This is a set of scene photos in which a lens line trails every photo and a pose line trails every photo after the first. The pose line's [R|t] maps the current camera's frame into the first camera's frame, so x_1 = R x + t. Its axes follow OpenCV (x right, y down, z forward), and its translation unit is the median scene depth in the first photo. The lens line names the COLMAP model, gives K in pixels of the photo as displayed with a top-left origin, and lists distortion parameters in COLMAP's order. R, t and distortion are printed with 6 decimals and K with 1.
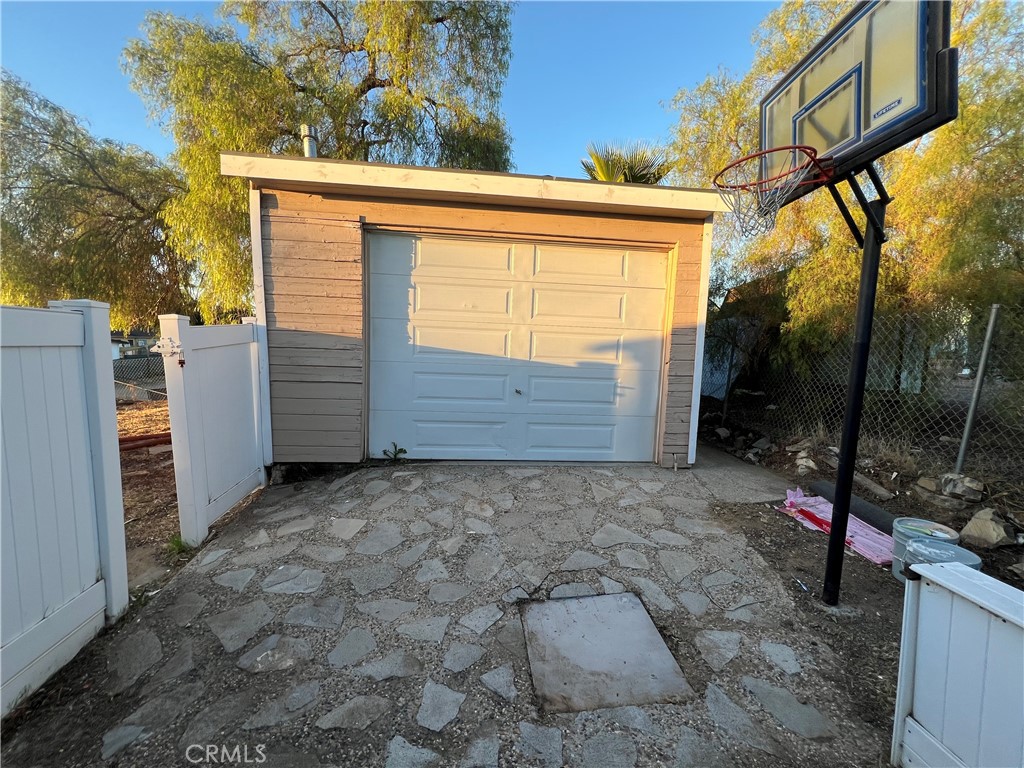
lens RADIAL K [[410.4, 0, 514.8], [0, 410.4, 388.3], [0, 0, 1]] dist [-0.000360, 0.000713]
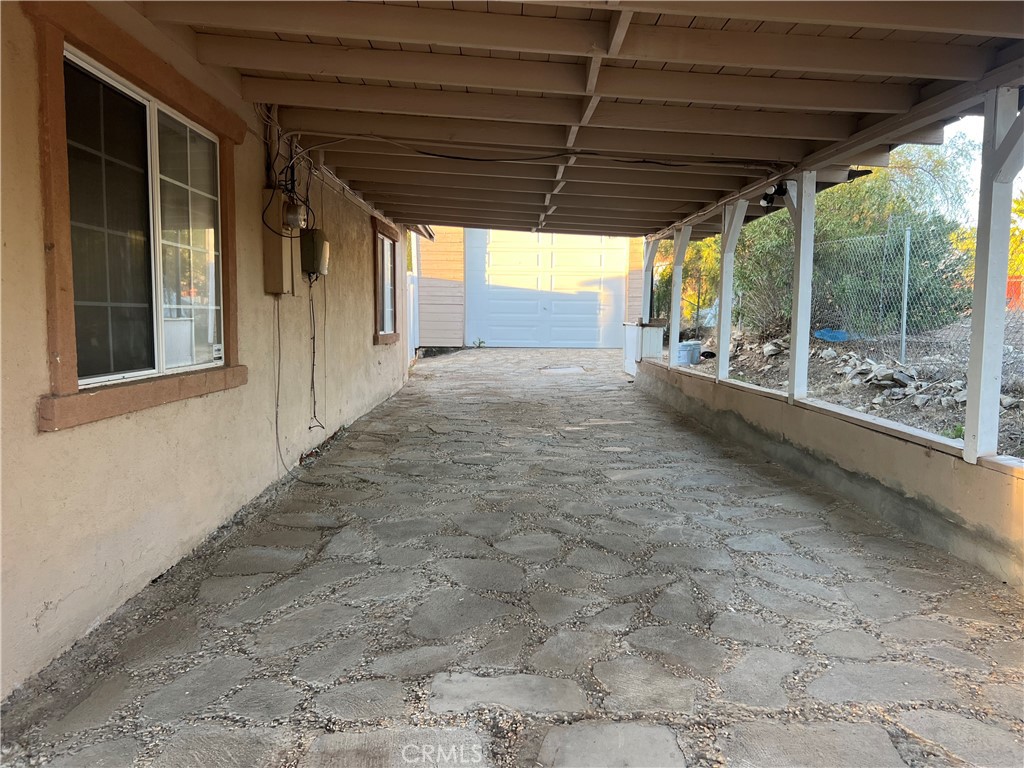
lens RADIAL K [[765.7, 0, 515.9], [0, 765.7, 387.4], [0, 0, 1]] dist [0.031117, -0.013762]
pose [[0.998351, -0.018945, -0.054187, 0.059176], [0.019847, 0.999672, 0.016156, 0.303647], [0.053864, -0.017205, 0.998400, -2.434422]]
